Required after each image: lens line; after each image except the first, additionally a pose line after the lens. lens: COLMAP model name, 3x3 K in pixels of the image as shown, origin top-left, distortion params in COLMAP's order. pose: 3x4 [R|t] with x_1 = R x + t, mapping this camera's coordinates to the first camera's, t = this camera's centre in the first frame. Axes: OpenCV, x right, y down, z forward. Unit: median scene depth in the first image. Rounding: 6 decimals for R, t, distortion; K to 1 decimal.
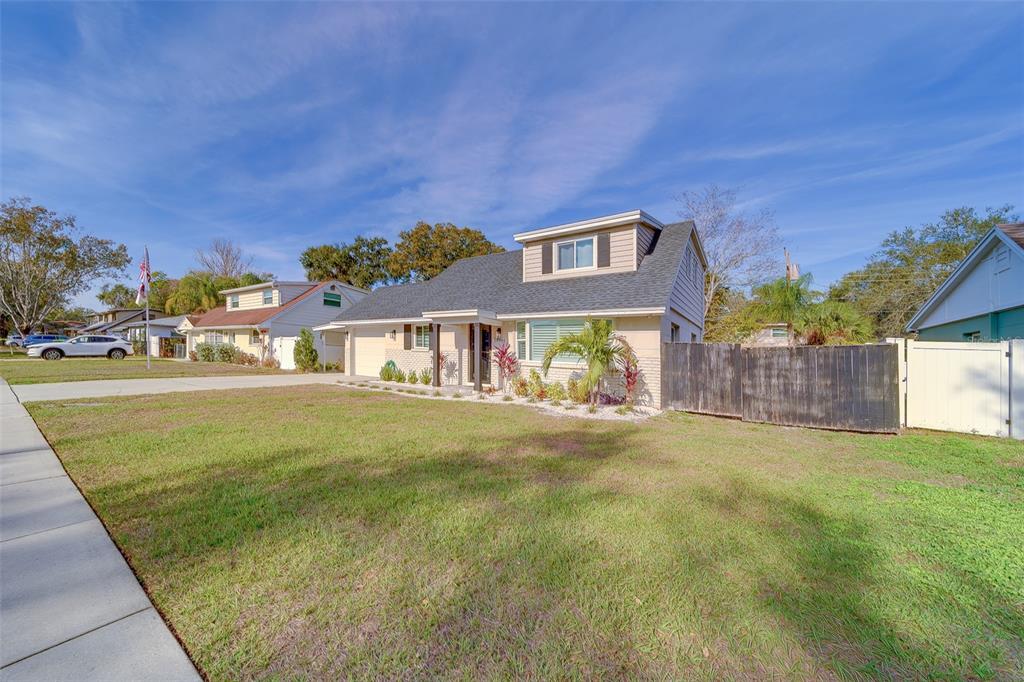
lens RADIAL K [[362.1, 0, 528.1], [0, 362.1, 350.2], [0, 0, 1]] dist [0.001234, 0.000037]
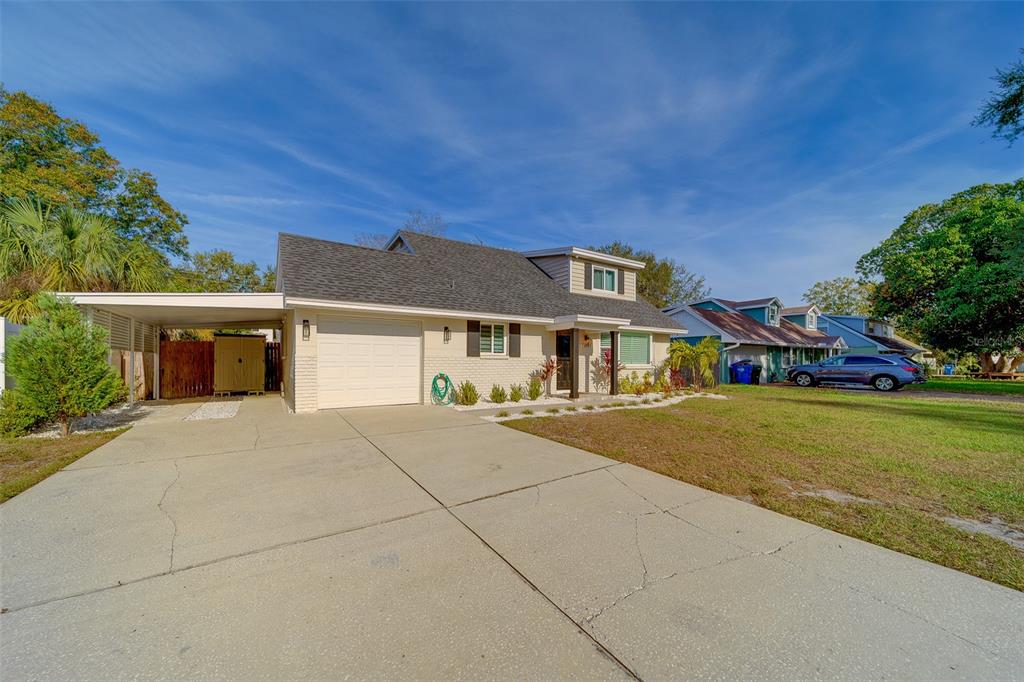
lens RADIAL K [[362.9, 0, 515.4], [0, 362.9, 357.3], [0, 0, 1]] dist [0.006859, 0.000006]
pose [[0.389643, -0.012575, 0.920880, -1.066054], [0.005720, 0.999921, 0.011235, -0.008804], [-0.920948, 0.000890, 0.389684, 0.732178]]
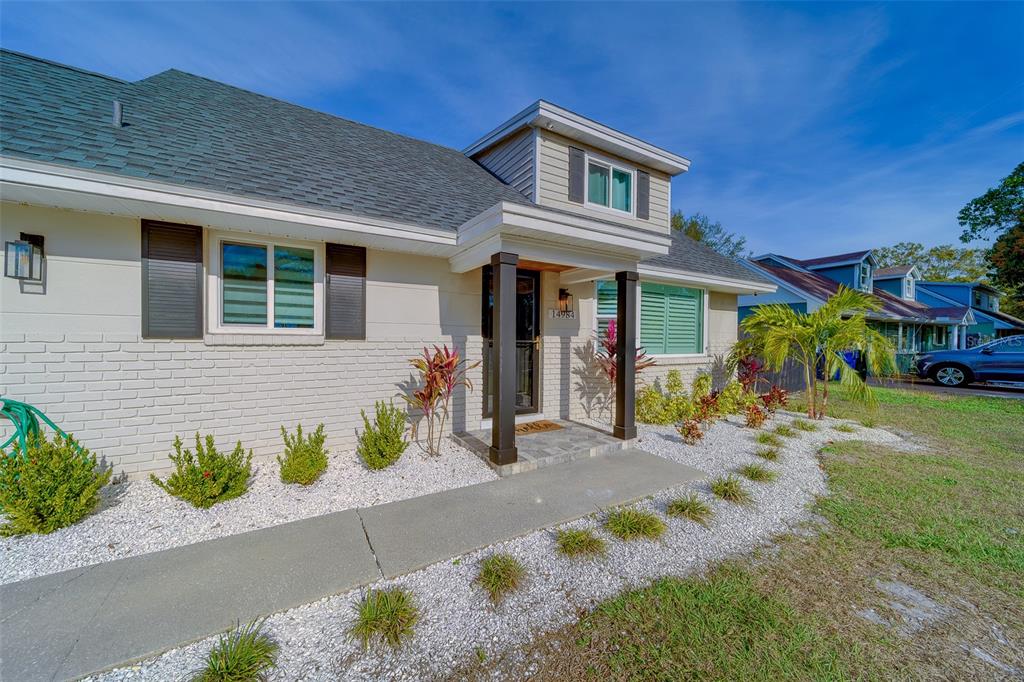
lens RADIAL K [[369.2, 0, 512.0], [0, 369.2, 341.0], [0, 0, 1]] dist [0.005777, -0.000007]
pose [[0.434270, -0.023669, 0.900472, -0.503740], [0.003705, 0.999693, 0.024490, -0.005586], [-0.900775, -0.007299, 0.434225, 0.802786]]
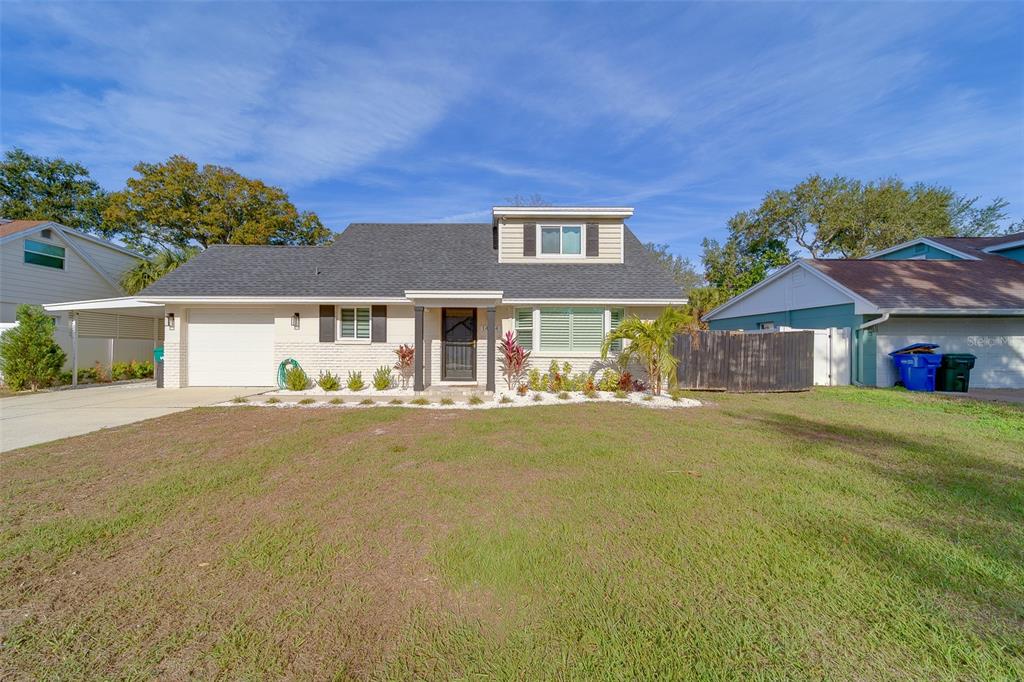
lens RADIAL K [[369.2, 0, 512.0], [0, 369.2, 341.0], [0, 0, 1]] dist [0.005777, -0.000007]
pose [[0.821858, -0.013988, 0.569520, -0.499936], [0.015838, 0.999873, 0.001704, 0.001123], [-0.569472, 0.007619, 0.821976, 0.247144]]
